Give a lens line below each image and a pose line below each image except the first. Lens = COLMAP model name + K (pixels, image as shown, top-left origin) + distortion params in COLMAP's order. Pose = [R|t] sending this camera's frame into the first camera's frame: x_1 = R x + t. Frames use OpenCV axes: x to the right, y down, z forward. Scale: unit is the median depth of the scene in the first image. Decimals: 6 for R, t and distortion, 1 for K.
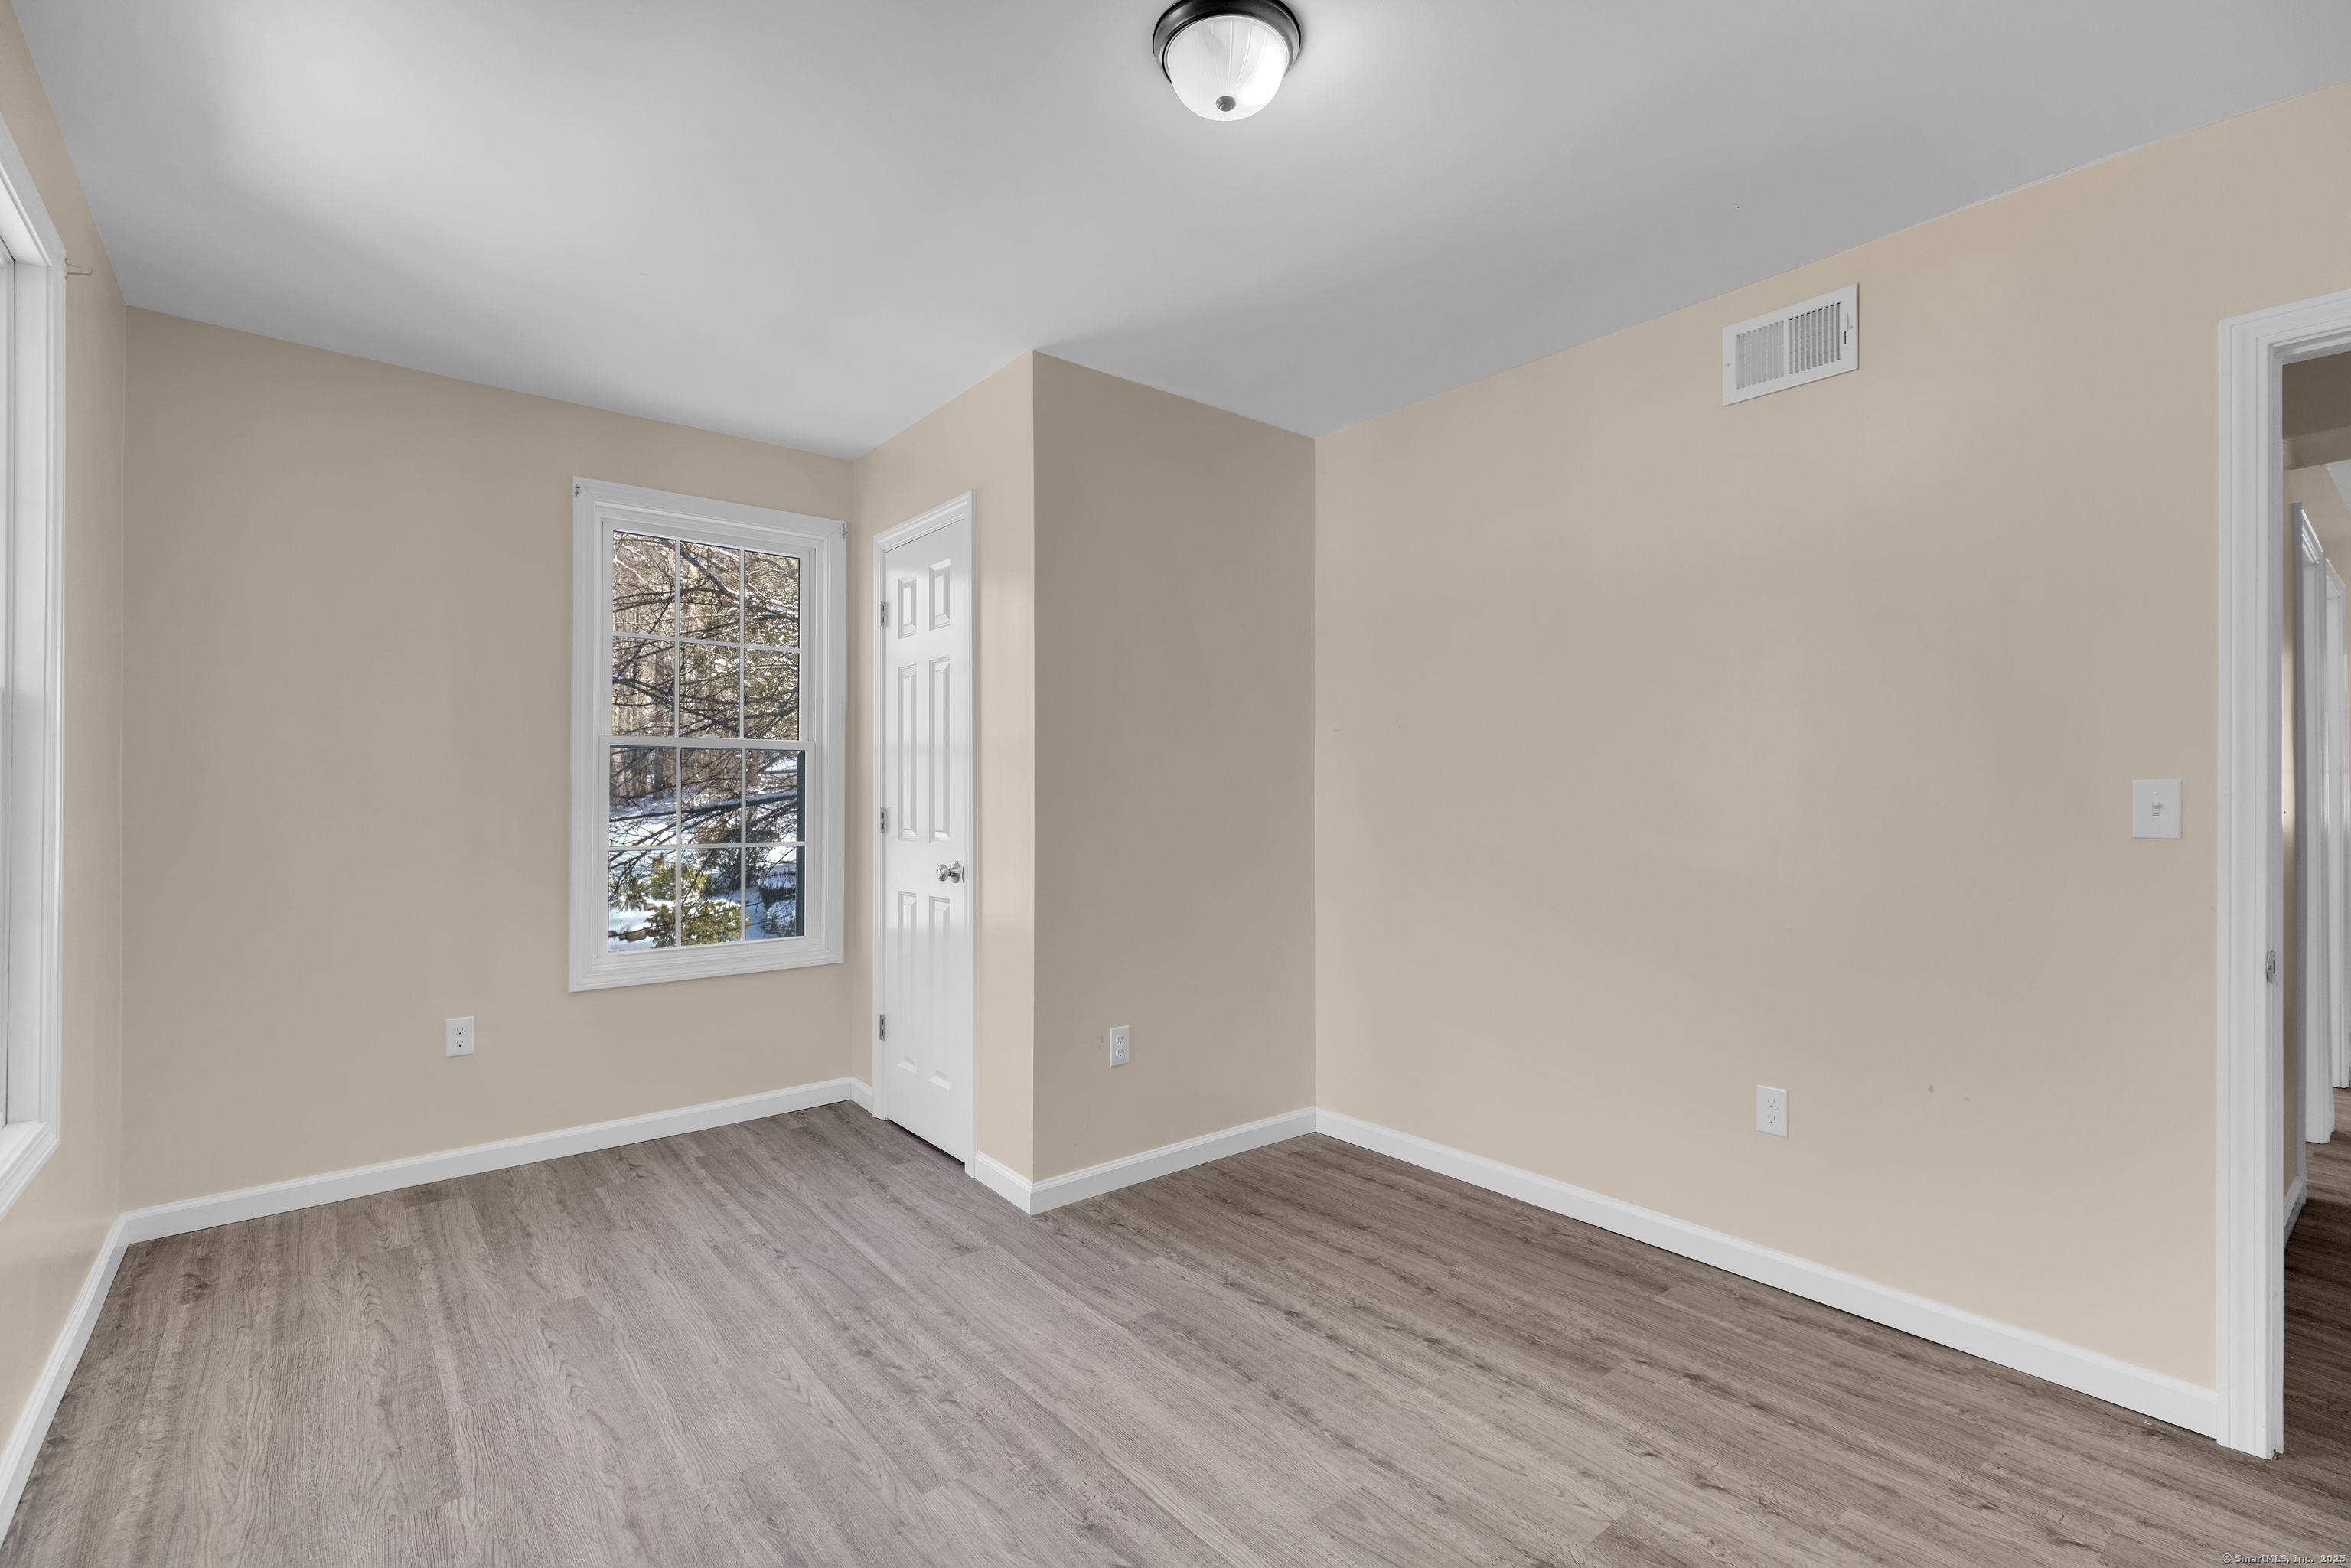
lens RADIAL K [[1045.4, 0, 1169.8], [0, 1045.4, 787.2], [0, 0, 1]] dist [0.000469, 0.000107]
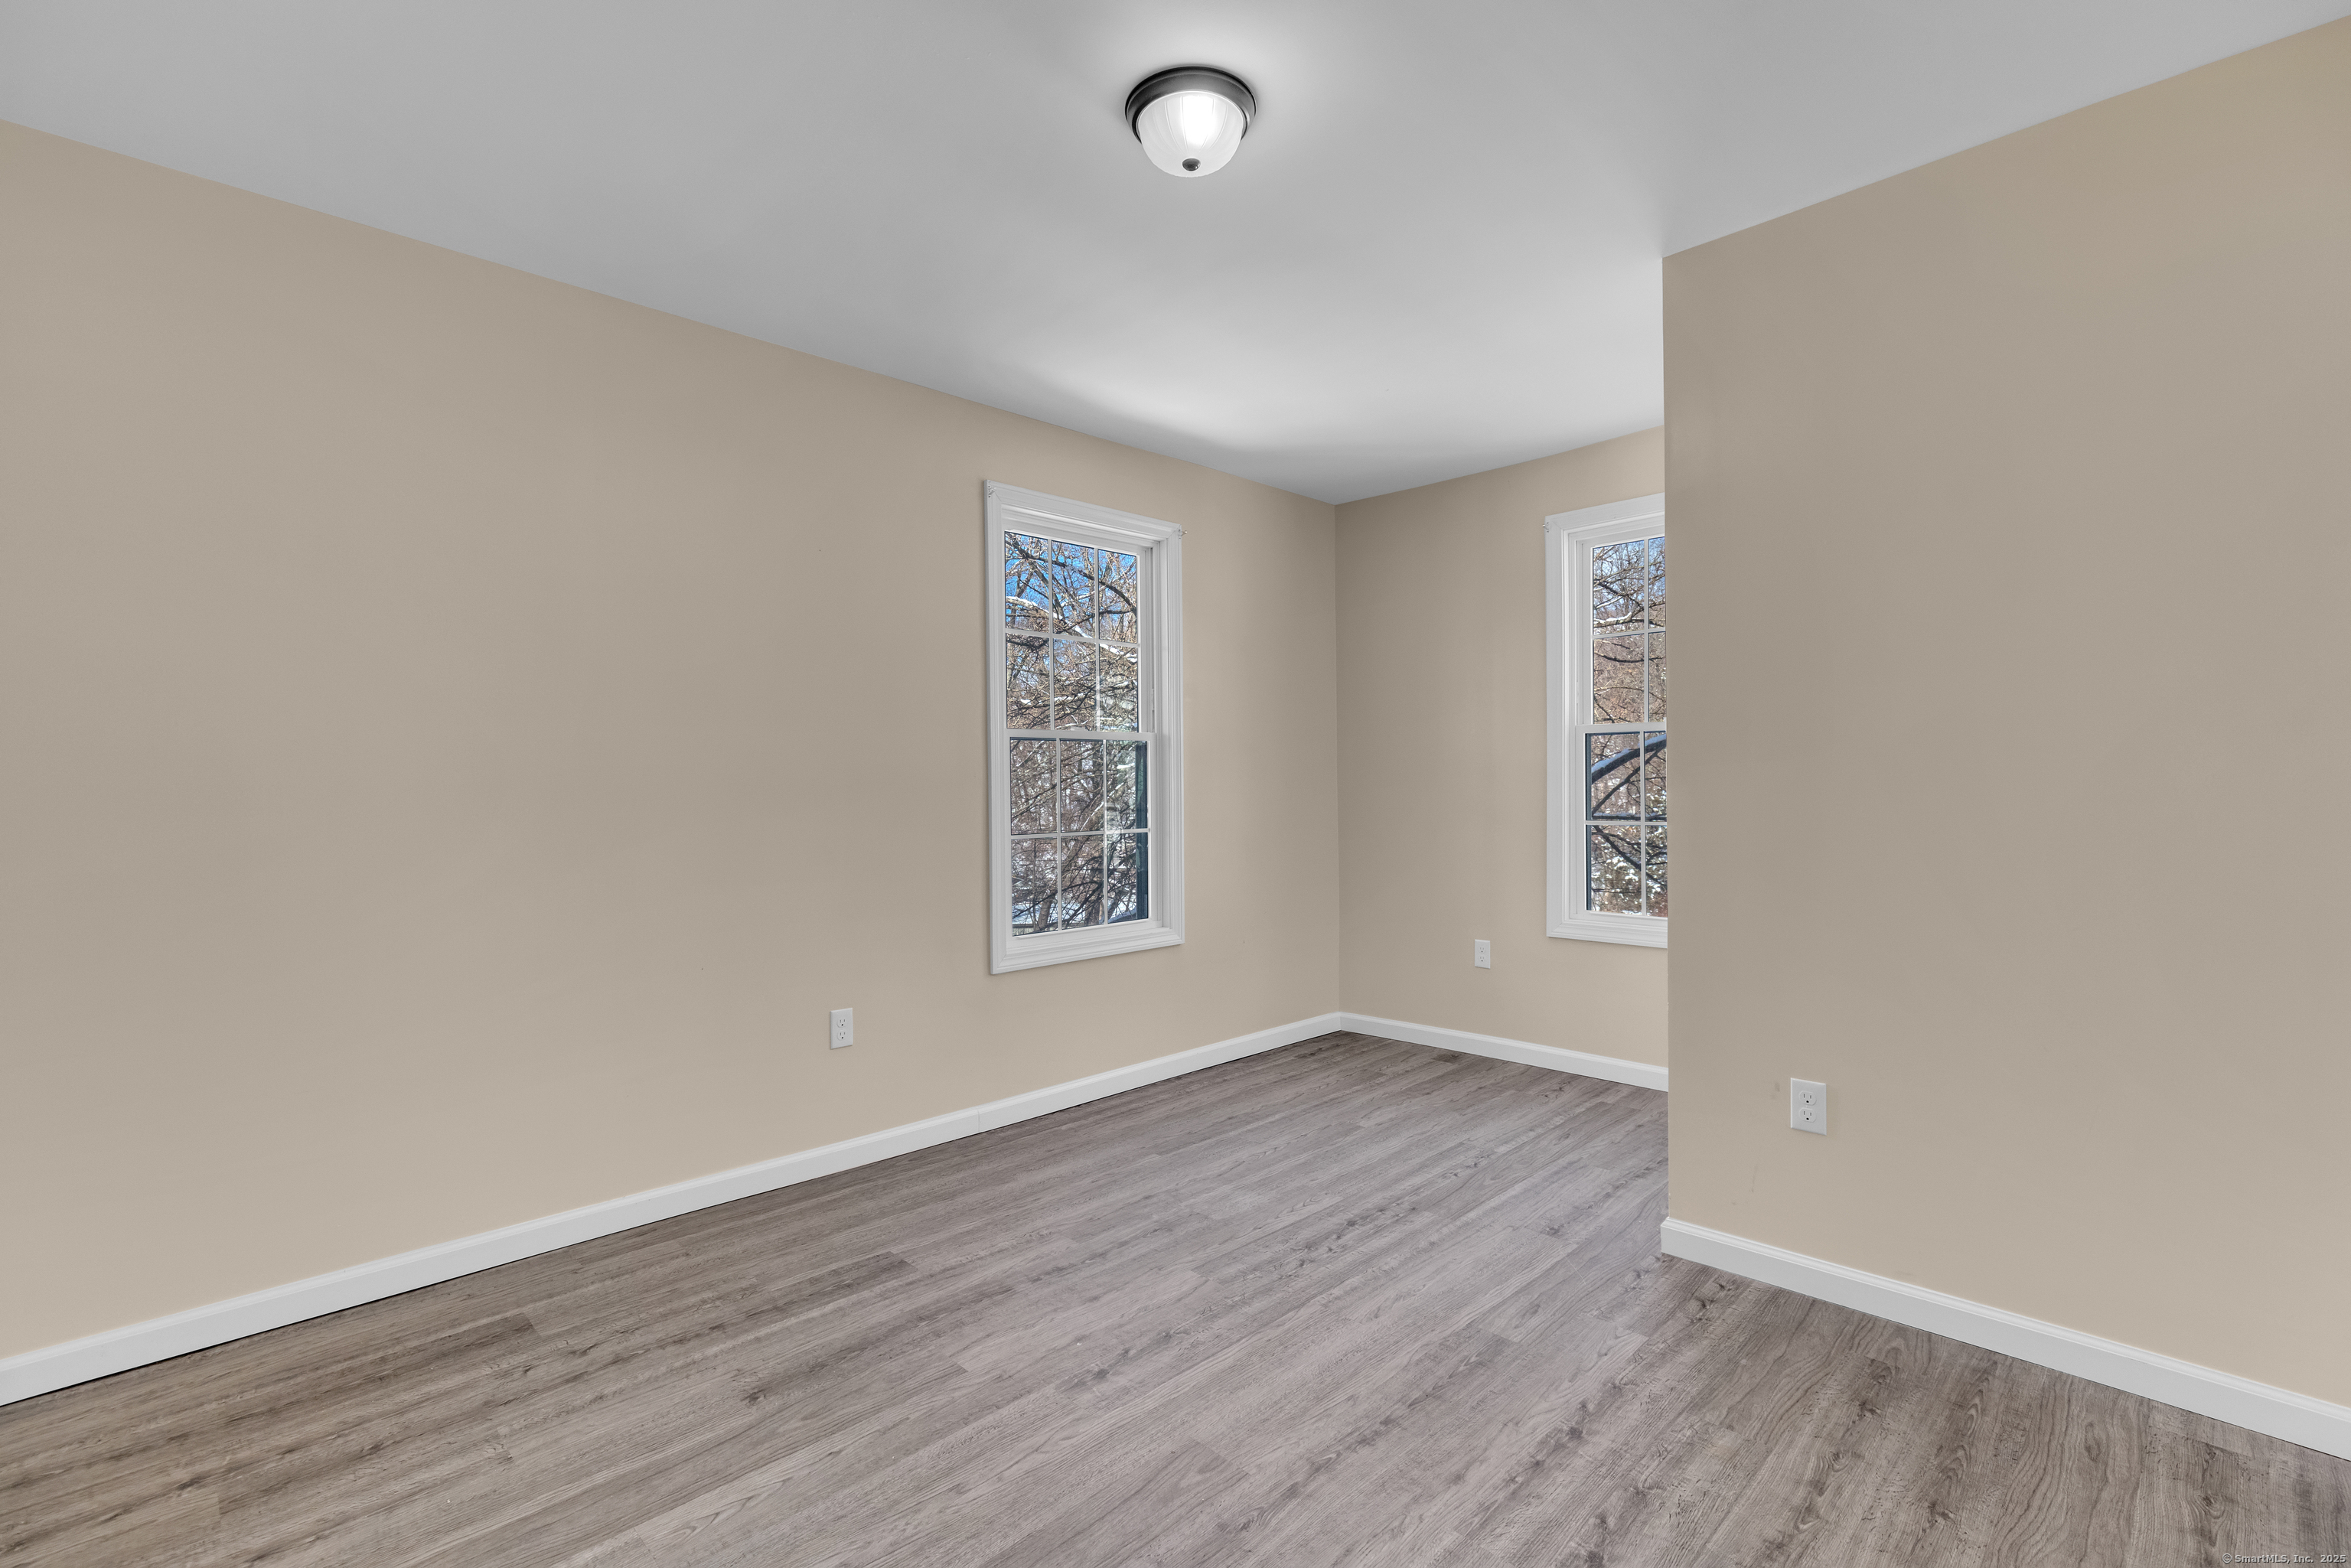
lens RADIAL K [[1045.4, 0, 1169.8], [0, 1045.4, 787.2], [0, 0, 1]] dist [0.000469, 0.000107]
pose [[0.093349, 0.003370, -0.995628, 0.800687], [0.012530, 0.999911, 0.004559, 0.012257], [0.995555, -0.012901, 0.093299, 0.584762]]
